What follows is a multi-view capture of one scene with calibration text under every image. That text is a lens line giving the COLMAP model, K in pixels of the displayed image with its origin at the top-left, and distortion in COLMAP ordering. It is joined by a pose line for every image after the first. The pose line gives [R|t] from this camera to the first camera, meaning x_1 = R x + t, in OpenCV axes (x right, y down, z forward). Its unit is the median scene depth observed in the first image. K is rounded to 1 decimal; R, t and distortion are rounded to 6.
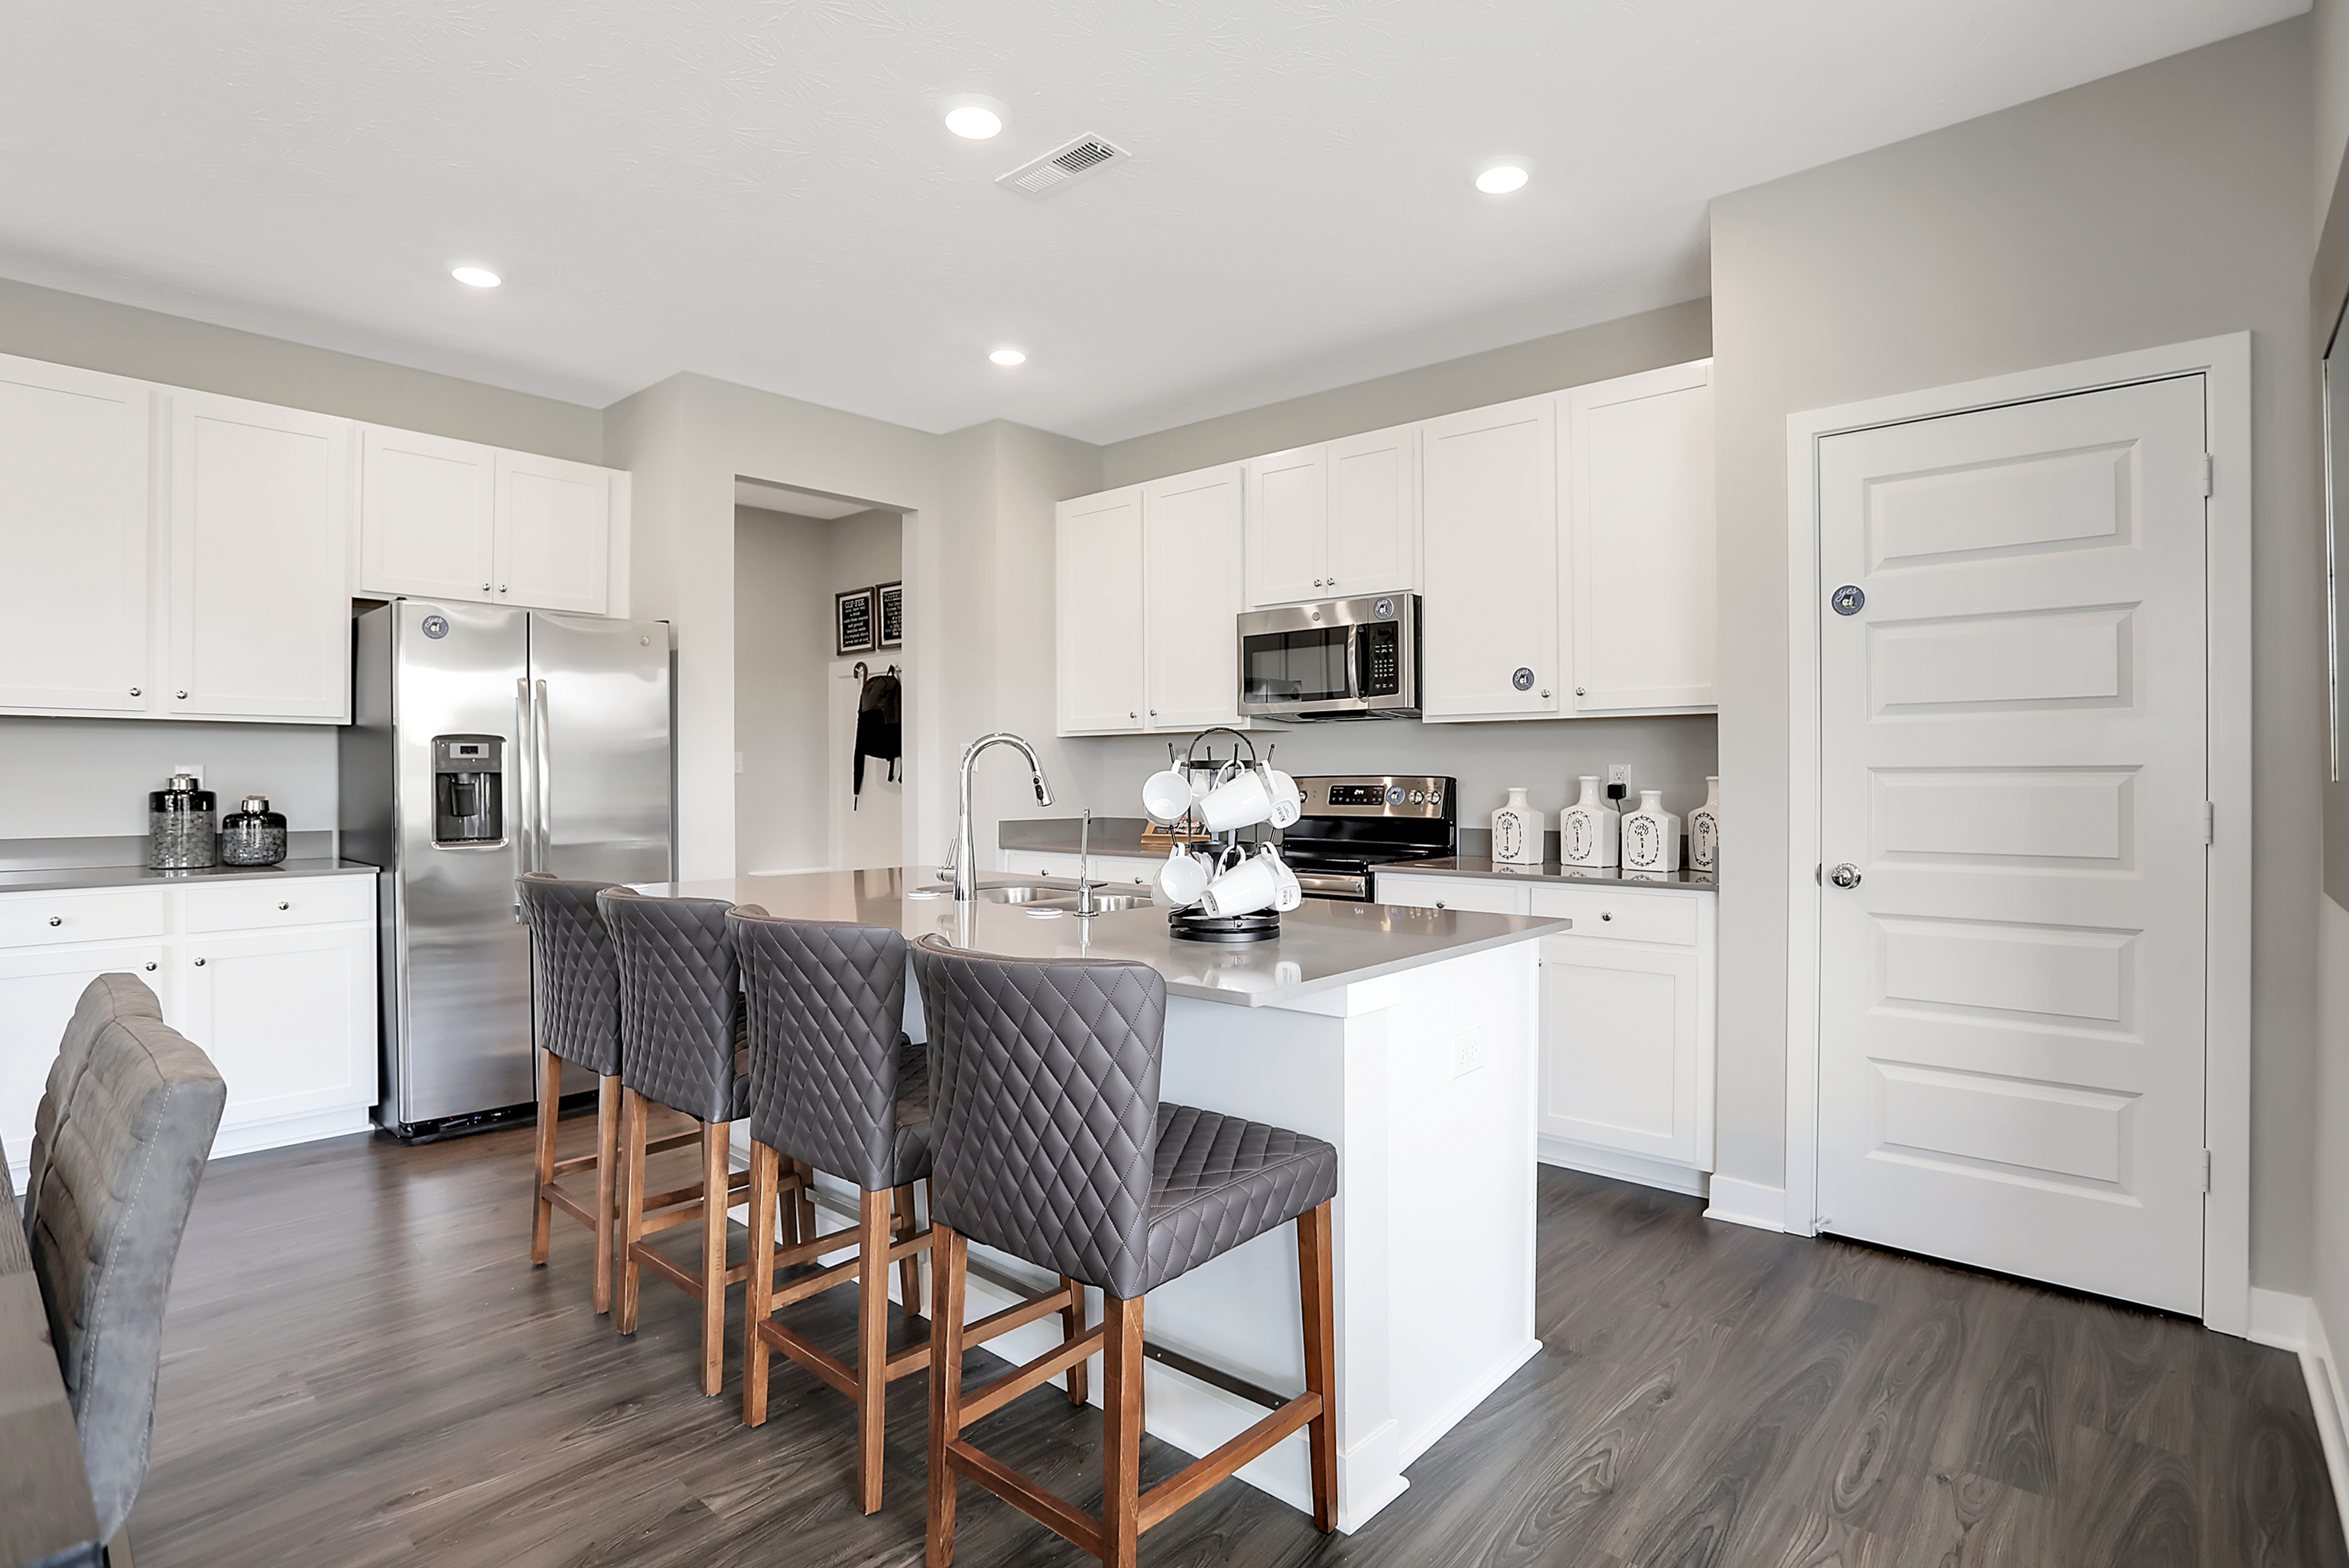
lens RADIAL K [[1132.7, 0, 1174.5], [0, 1132.7, 784.0], [0, 0, 1]] dist [-0.062133, 0.011604]
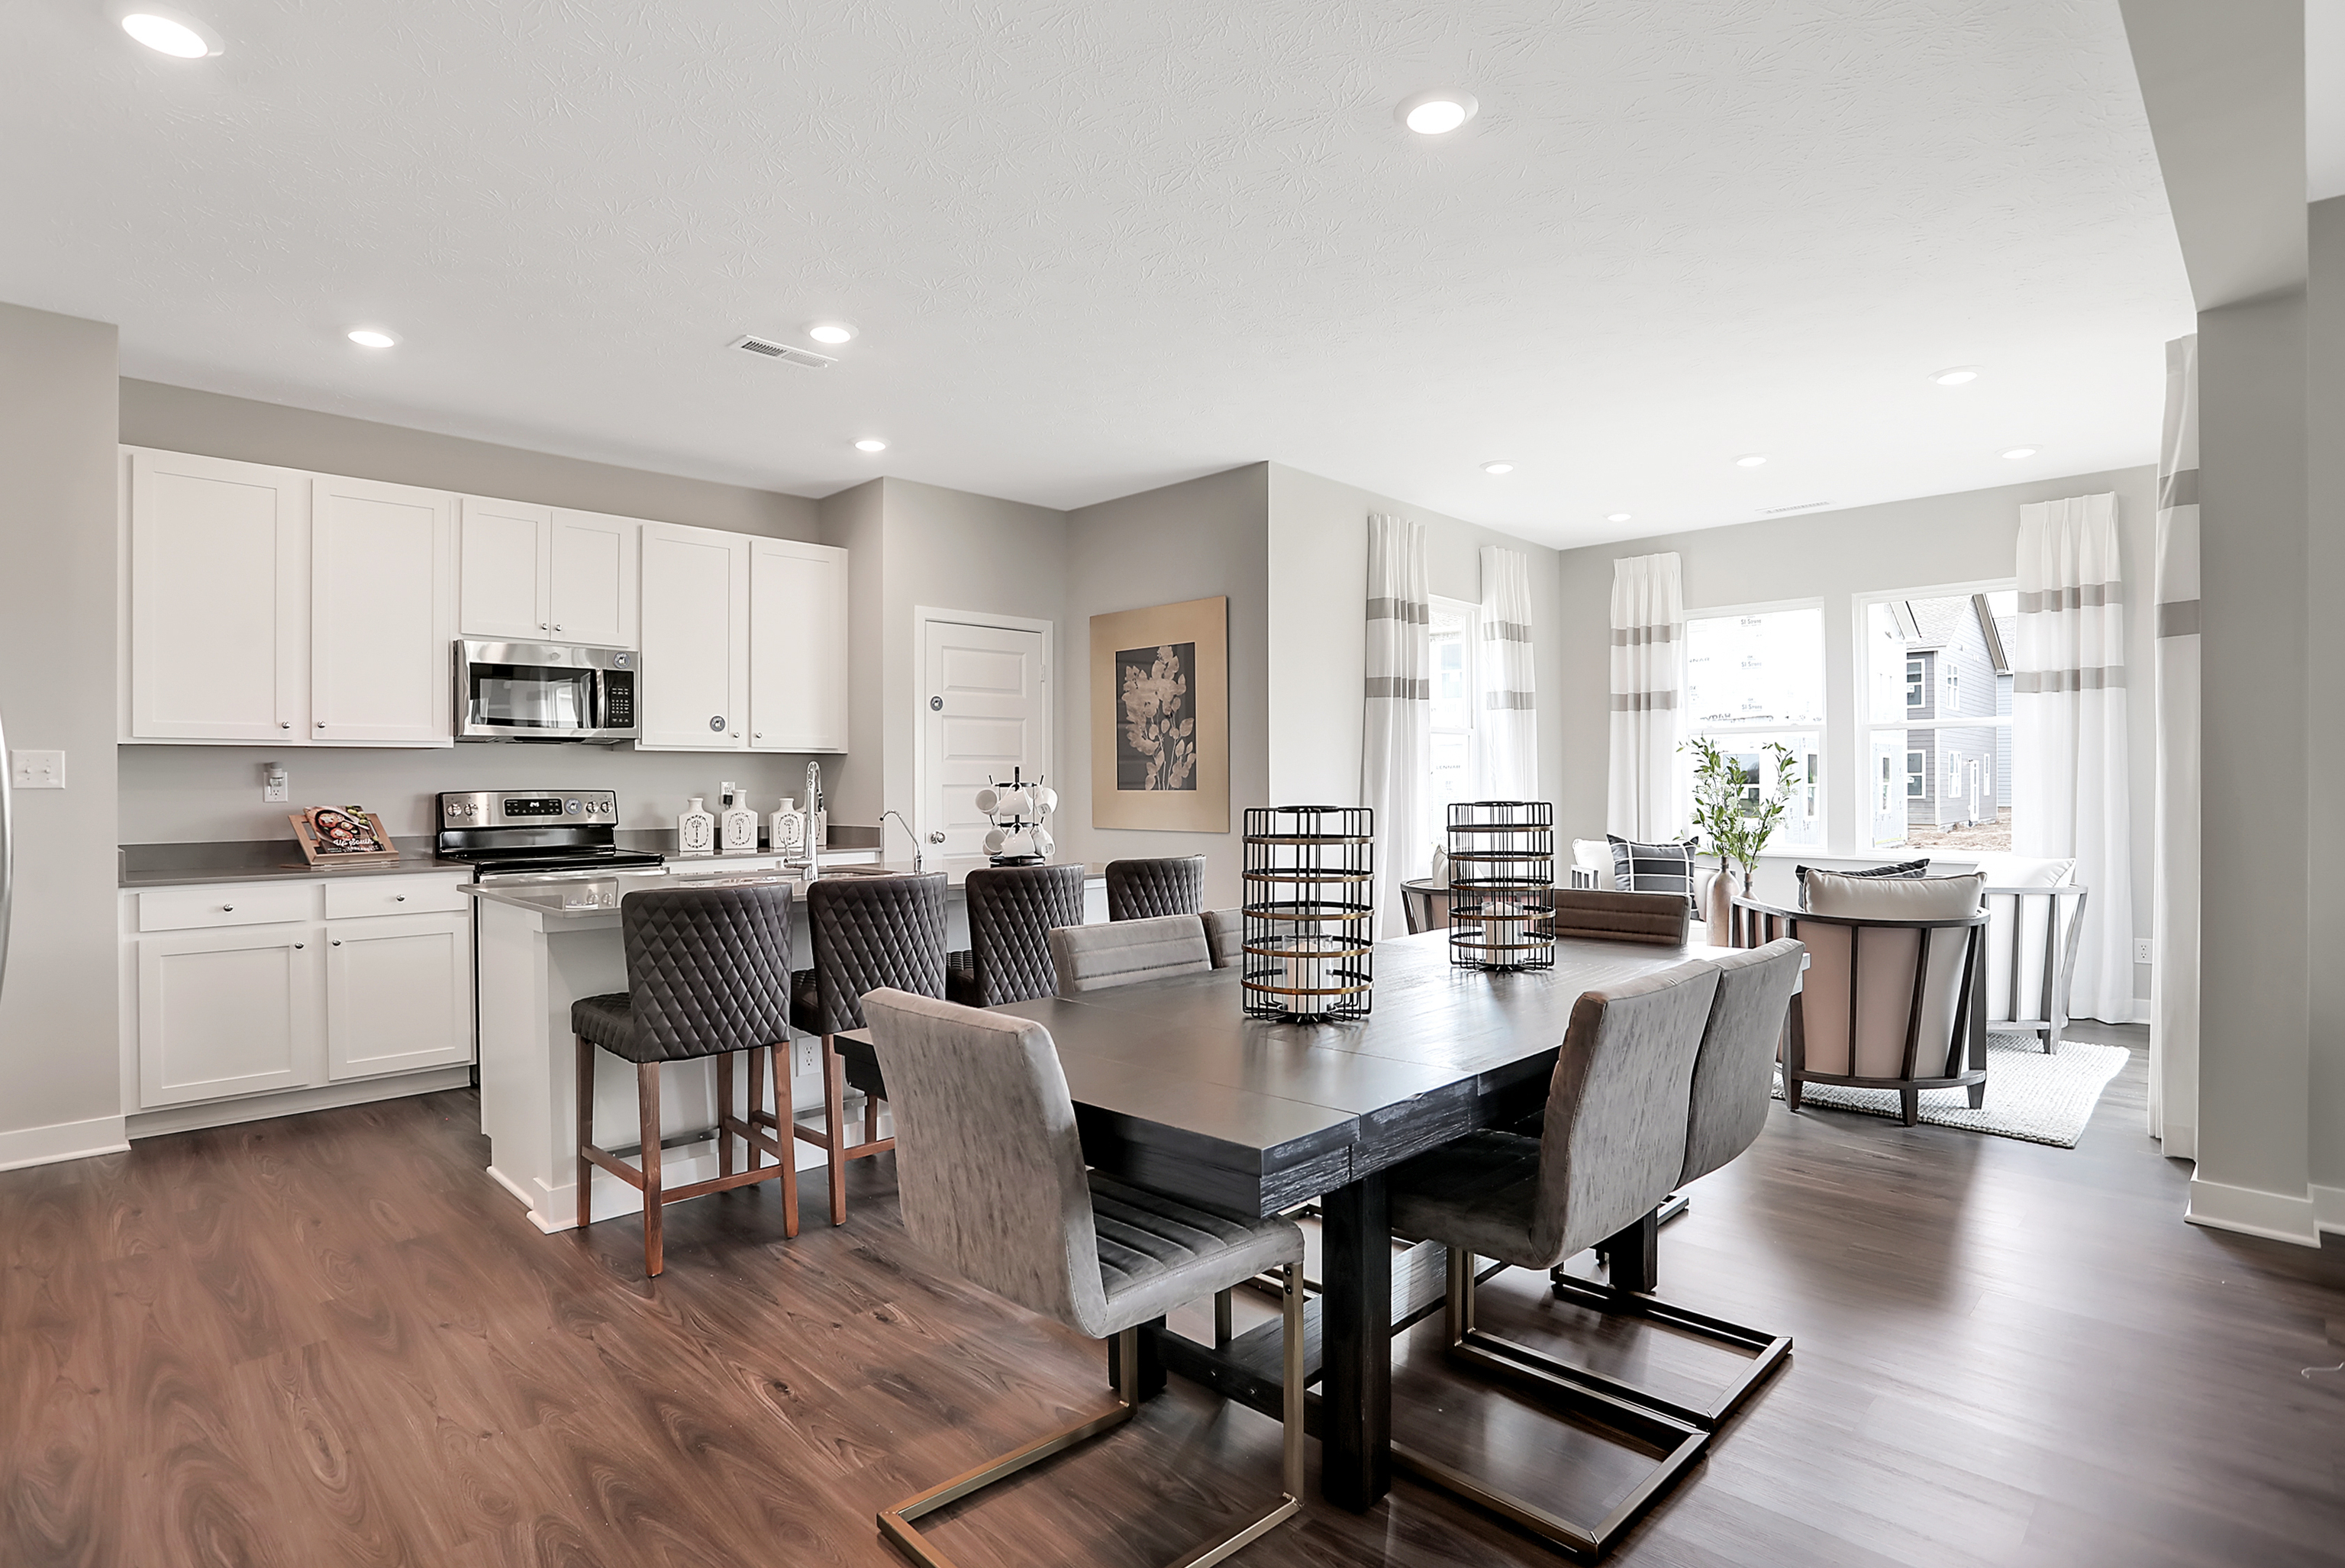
lens RADIAL K [[1167.5, 0, 1172.5], [0, 1167.5, 784.0], [0, 0, 1]] dist [-0.052450, 0.013313]
pose [[0.077312, -0.000711, 0.997007, -1.082254], [0.013182, 0.999913, -0.000309, -0.005570], [-0.996920, 0.013166, 0.077314, 0.274427]]
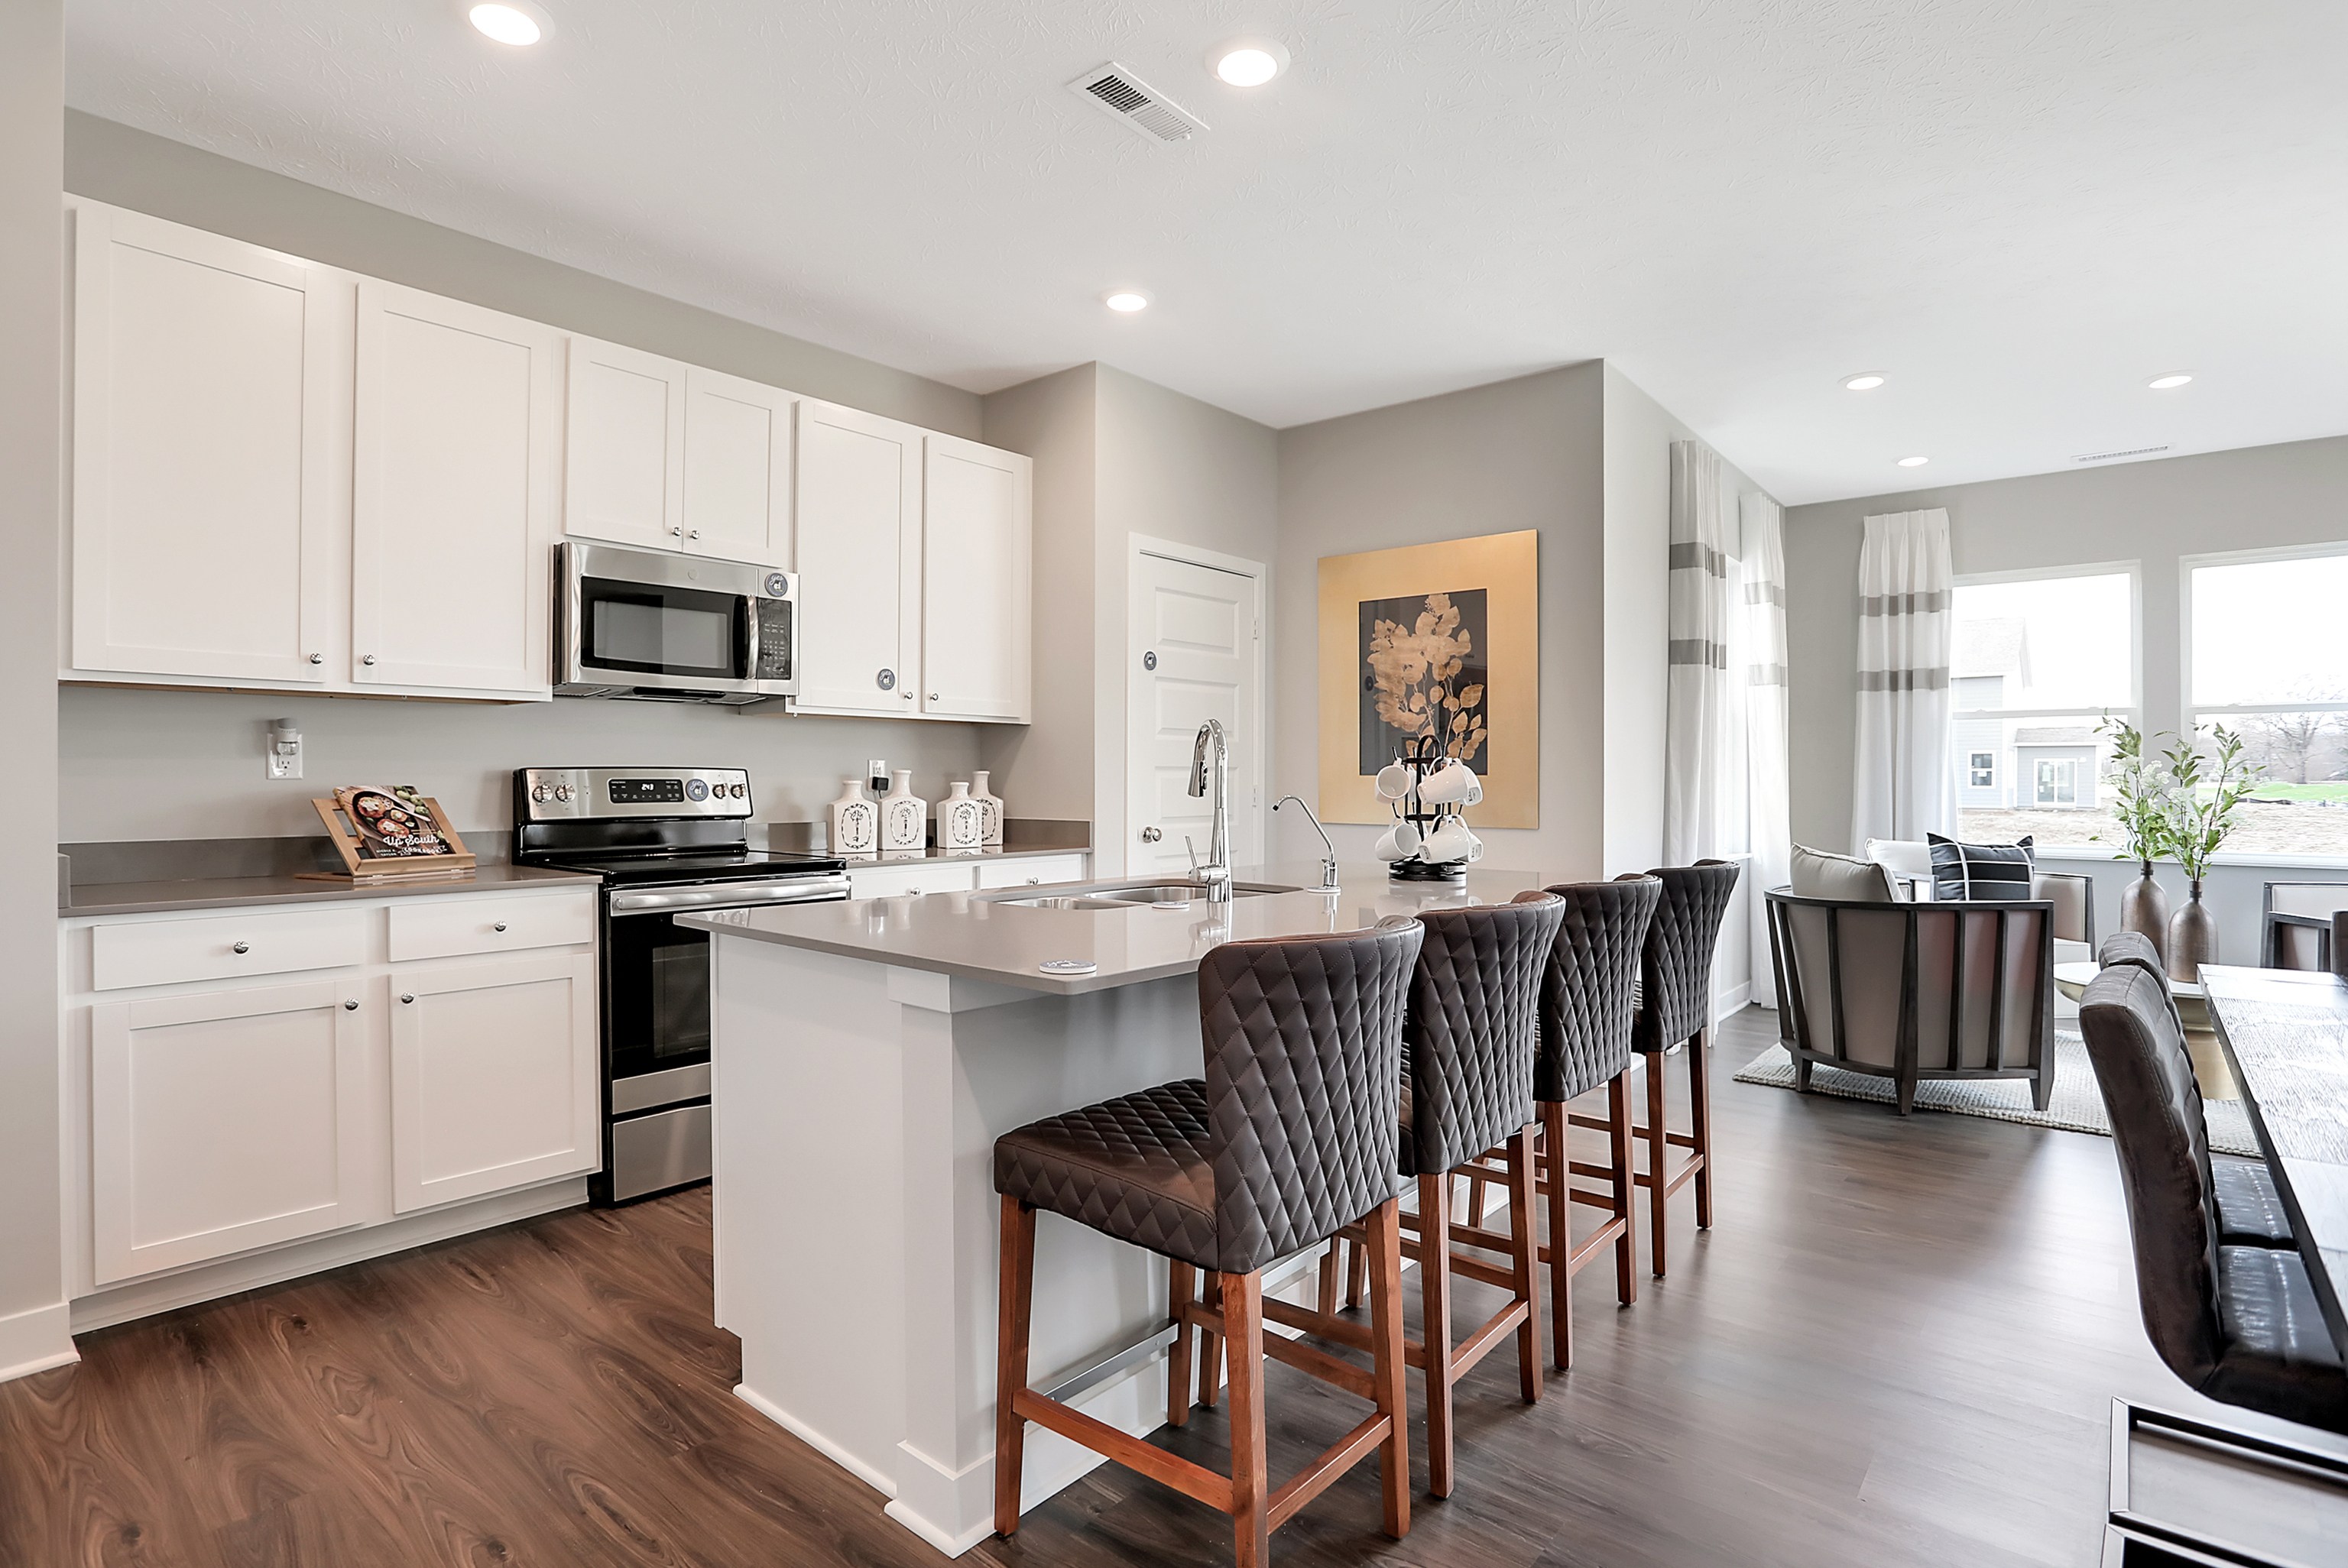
lens RADIAL K [[1168.9, 0, 1174.0], [0, 1168.9, 784.0], [0, 0, 1]] dist [-0.052450, 0.013313]
pose [[-0.002953, -0.004228, 0.999987, -0.764077], [0.005461, 0.999976, 0.004244, 0.003829], [-0.999981, 0.005474, -0.002929, 0.682531]]
